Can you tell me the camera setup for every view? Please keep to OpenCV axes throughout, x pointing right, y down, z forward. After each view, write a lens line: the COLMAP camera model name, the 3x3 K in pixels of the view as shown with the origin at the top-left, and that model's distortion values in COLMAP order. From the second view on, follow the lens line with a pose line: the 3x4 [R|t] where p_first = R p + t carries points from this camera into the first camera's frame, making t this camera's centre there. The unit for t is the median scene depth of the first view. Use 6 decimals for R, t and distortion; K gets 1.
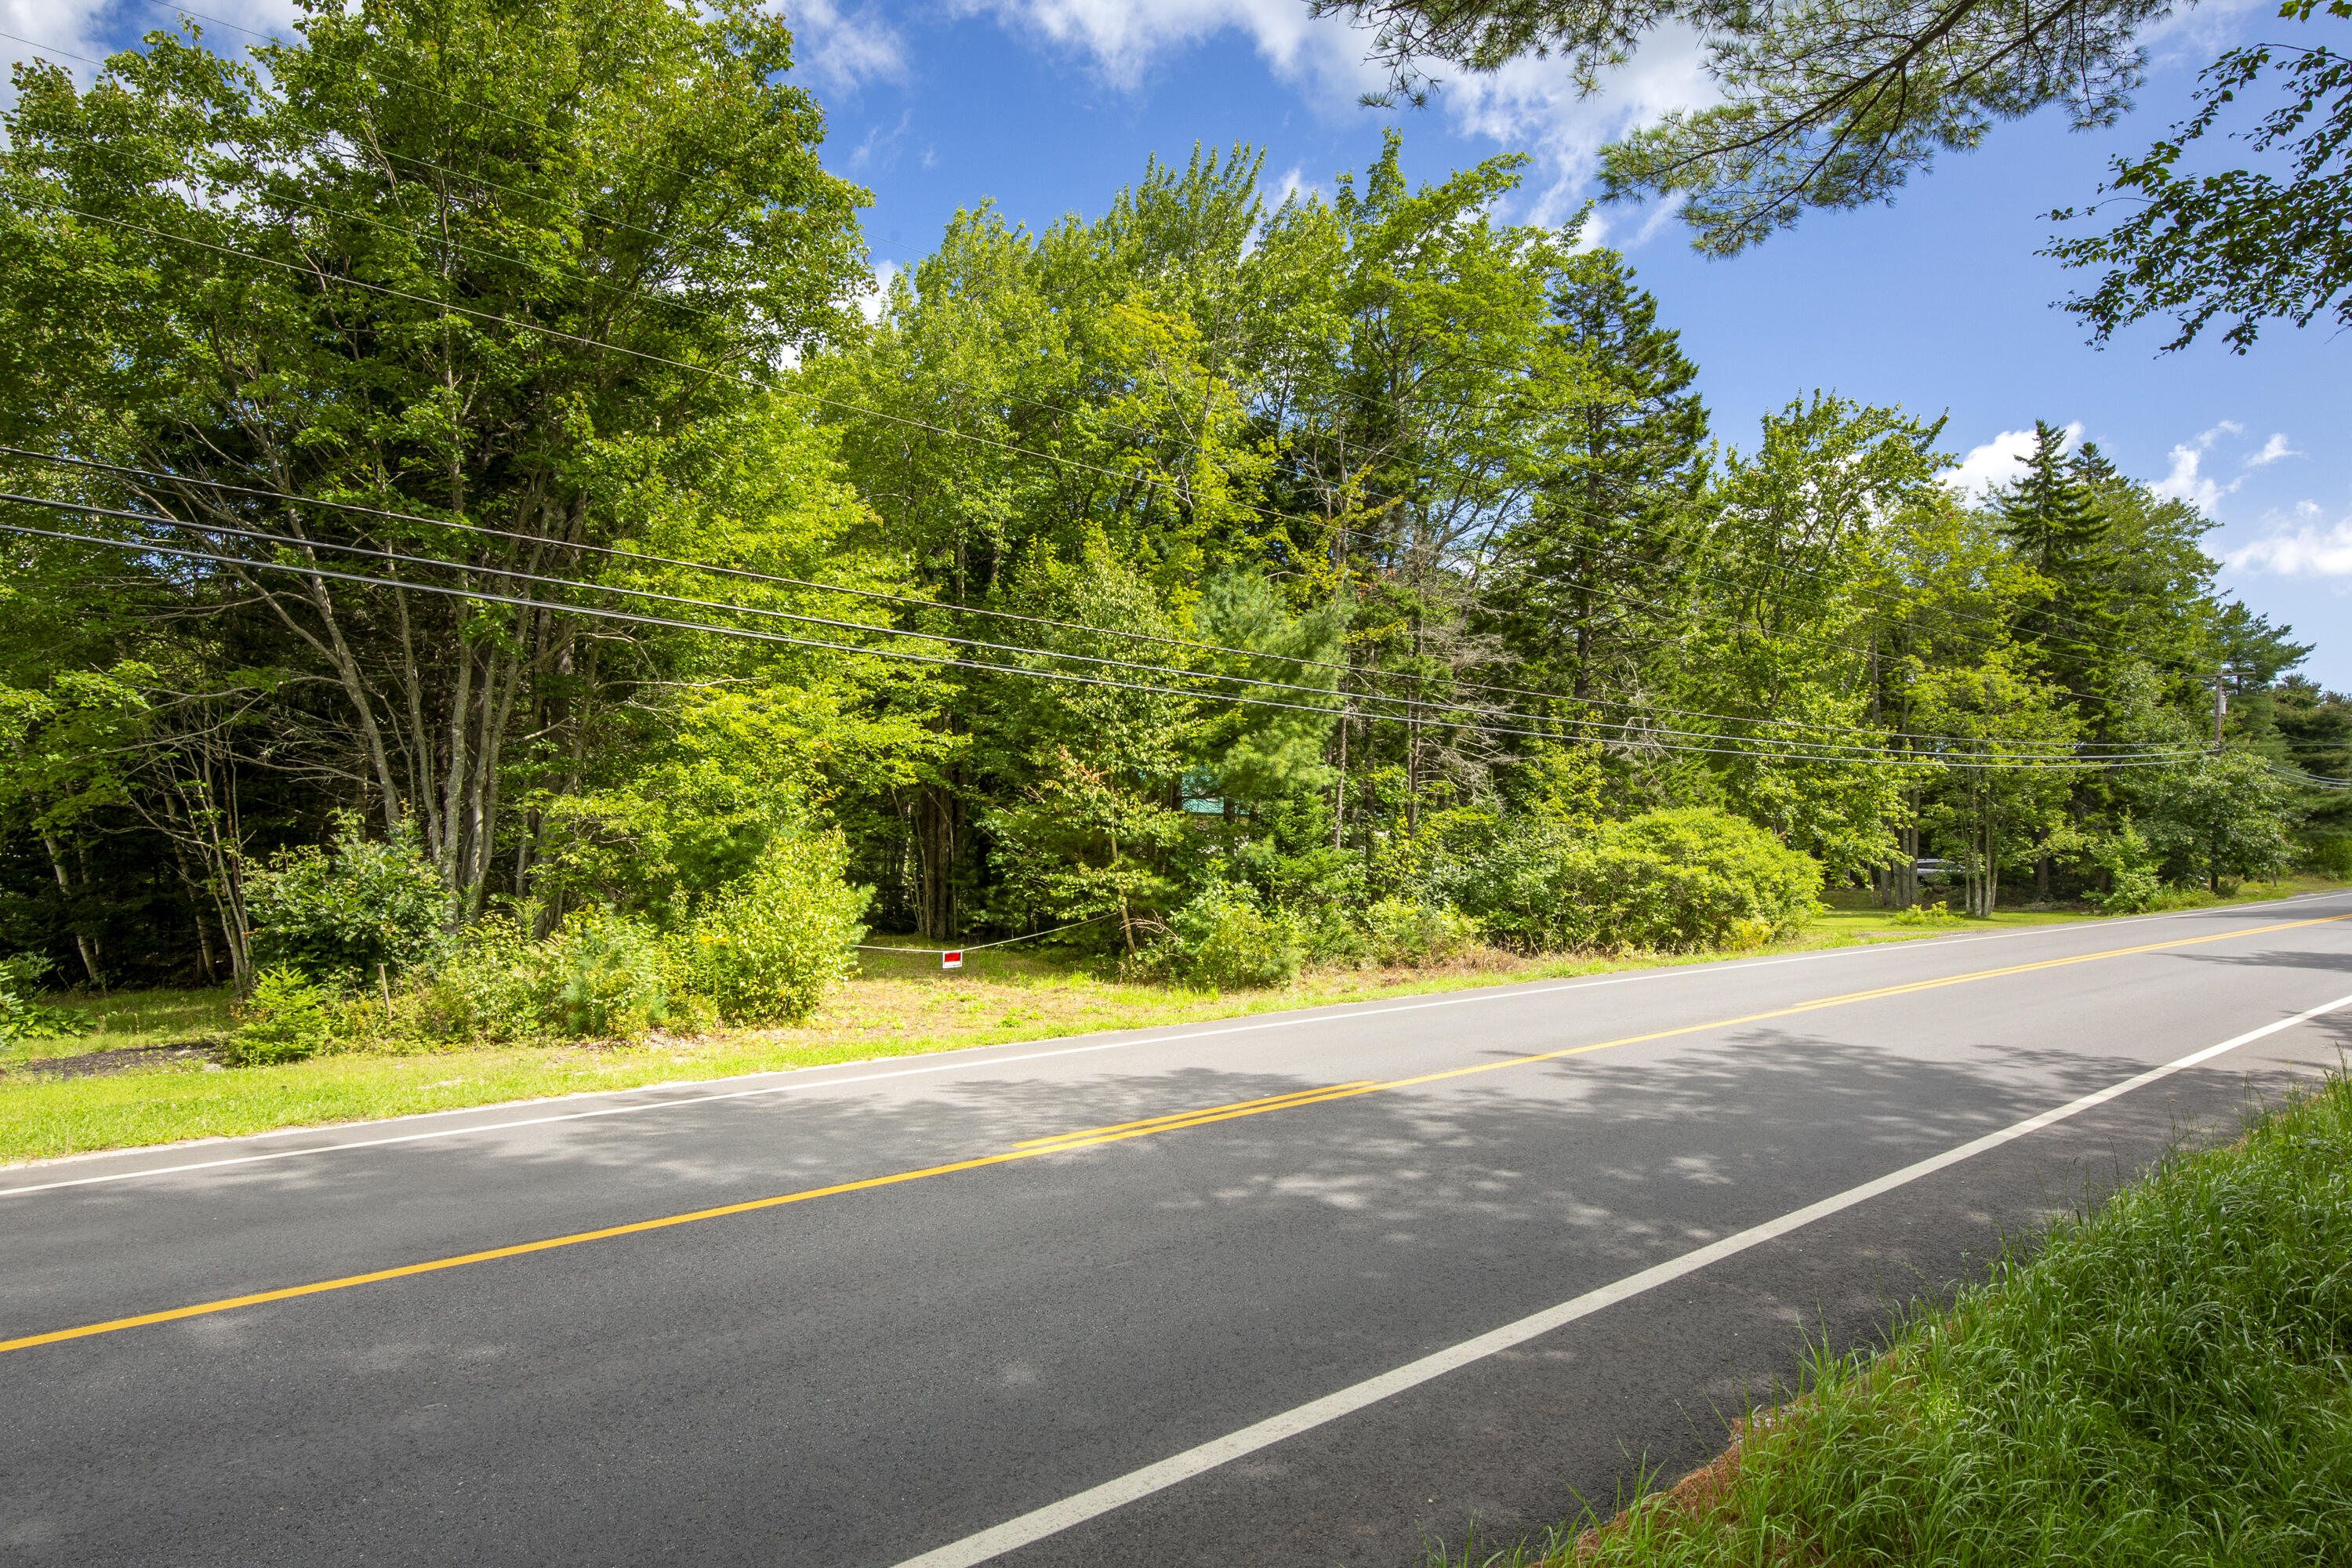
lens RADIAL K [[1076.3, 0, 1136.5], [0, 1076.3, 744.3], [0, 0, 1]] dist [-0.012739, -0.000346]
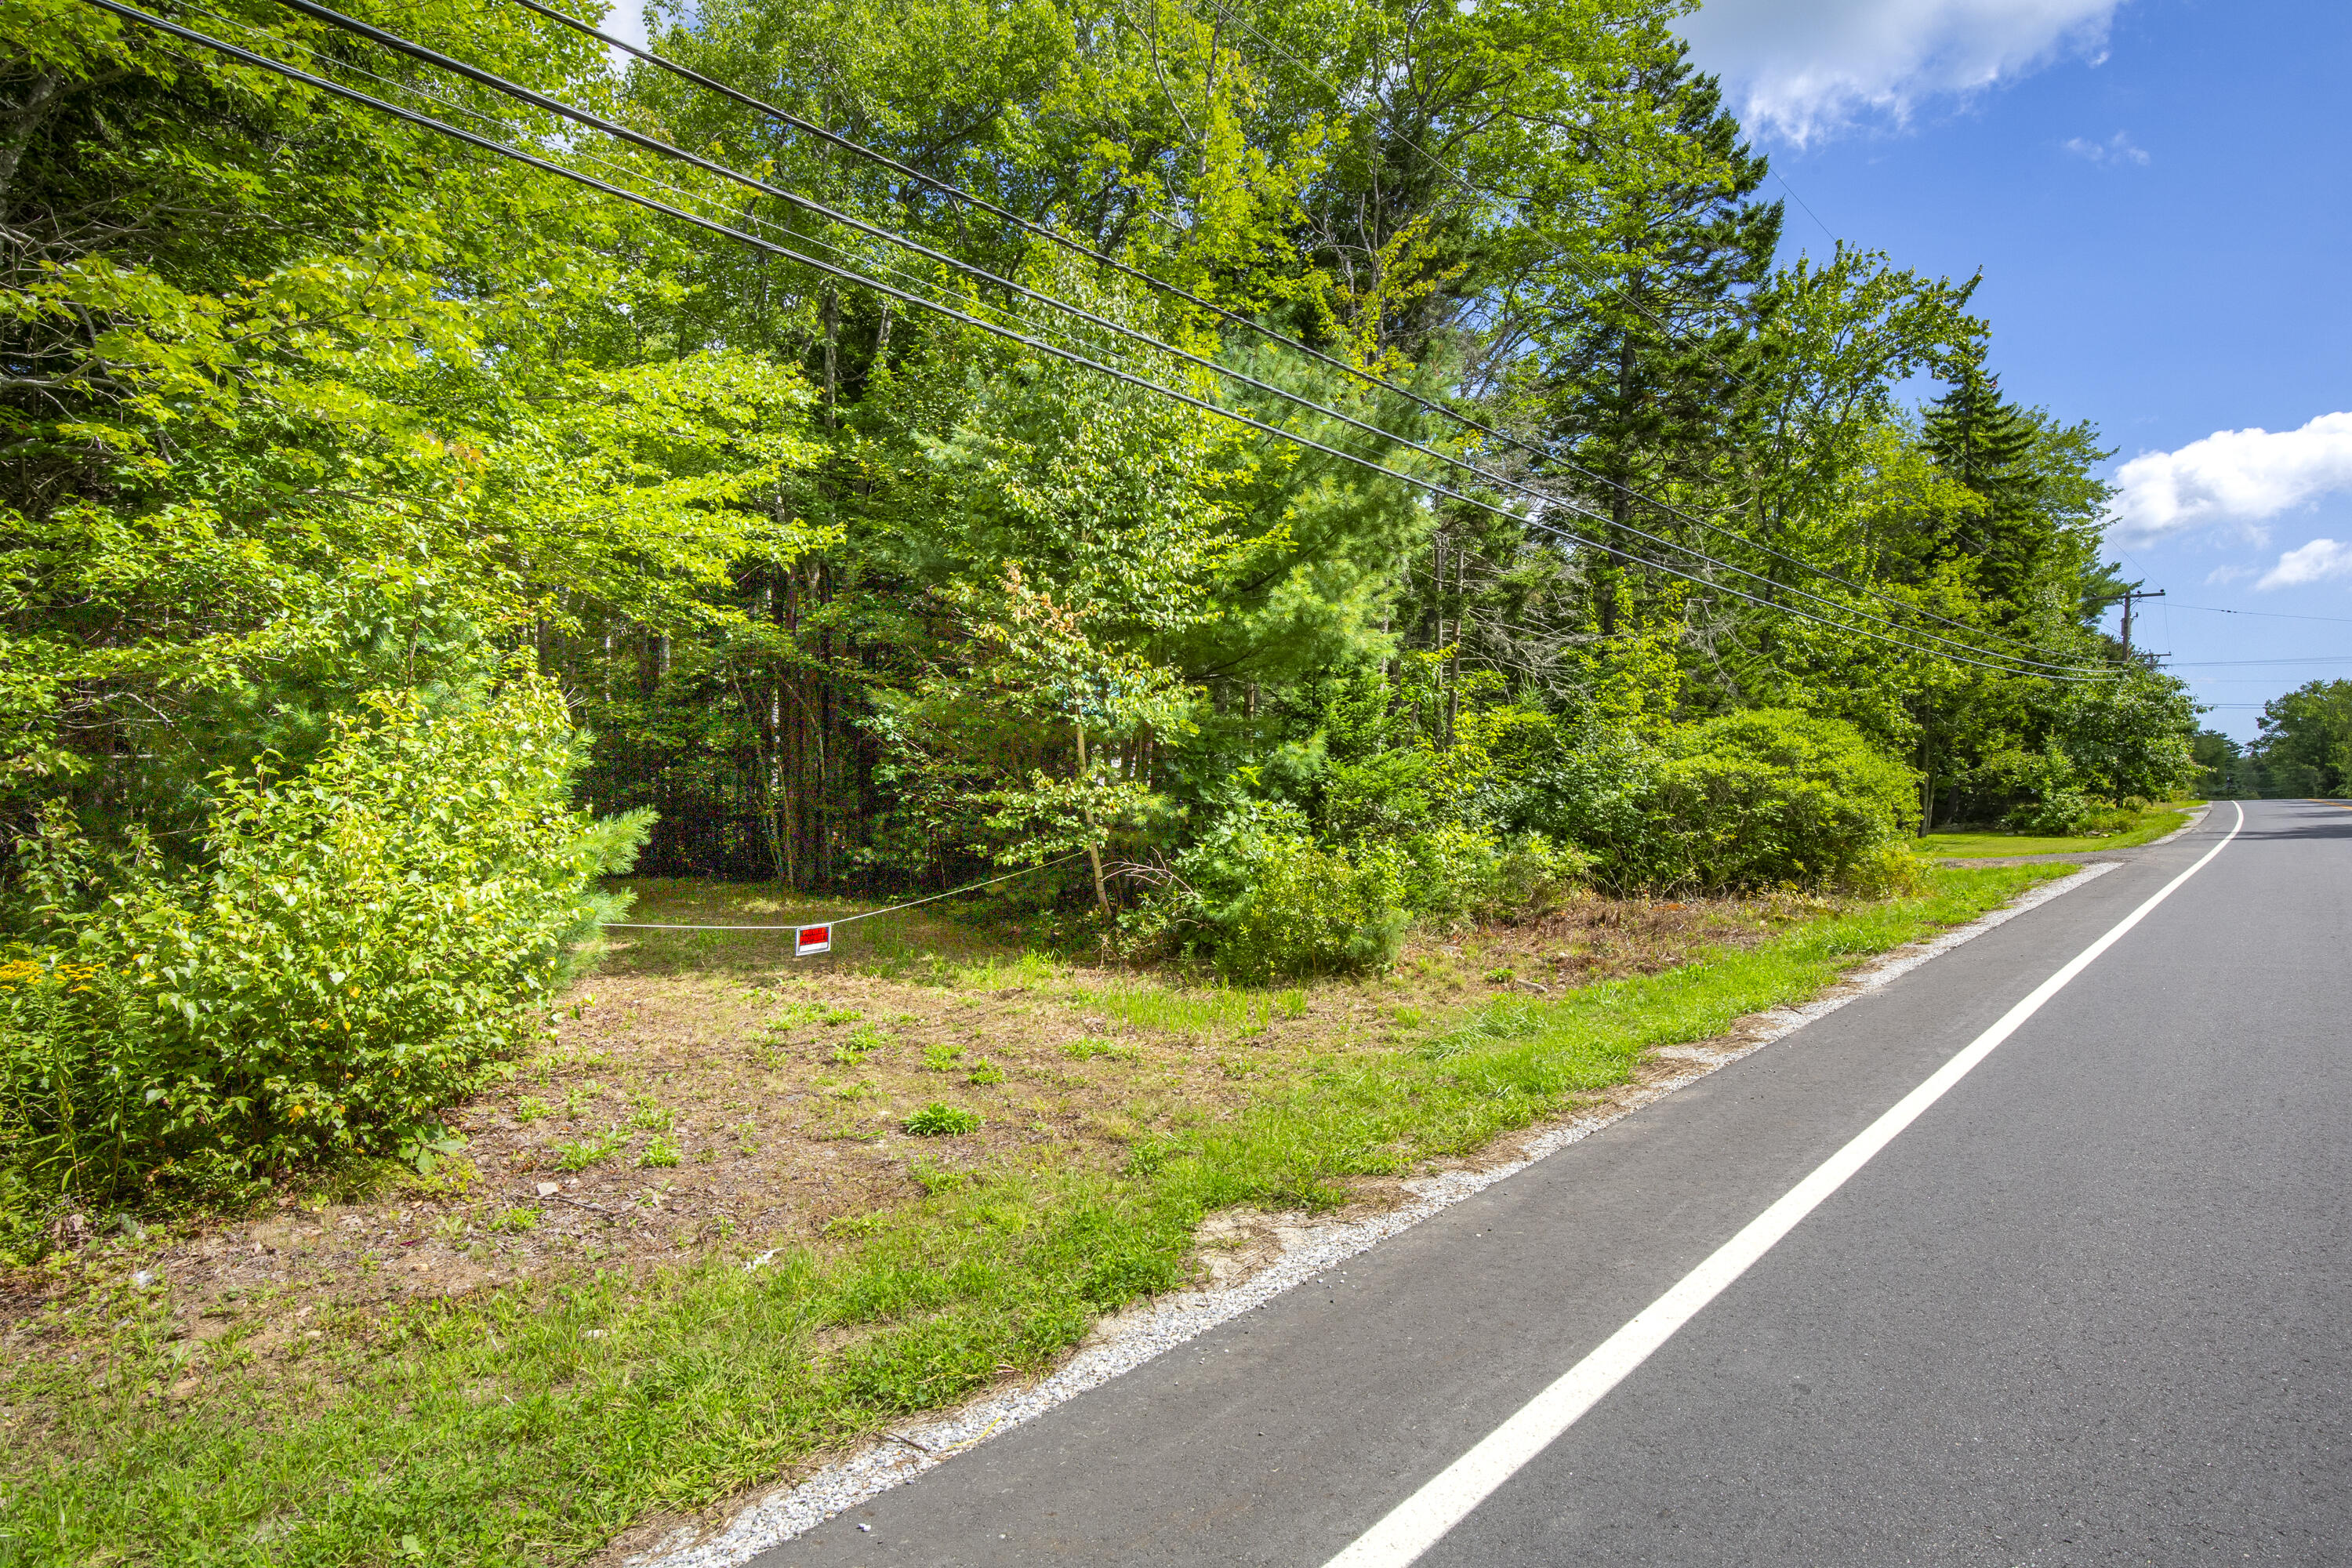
lens RADIAL K [[1076.3, 0, 1136.5], [0, 1076.3, 744.3], [0, 0, 1]] dist [-0.012739, -0.000346]
pose [[0.994270, -0.001402, 0.106892, -0.056951], [-0.005629, 0.997841, 0.065440, 0.052972], [-0.106753, -0.065666, 0.992115, 0.381919]]
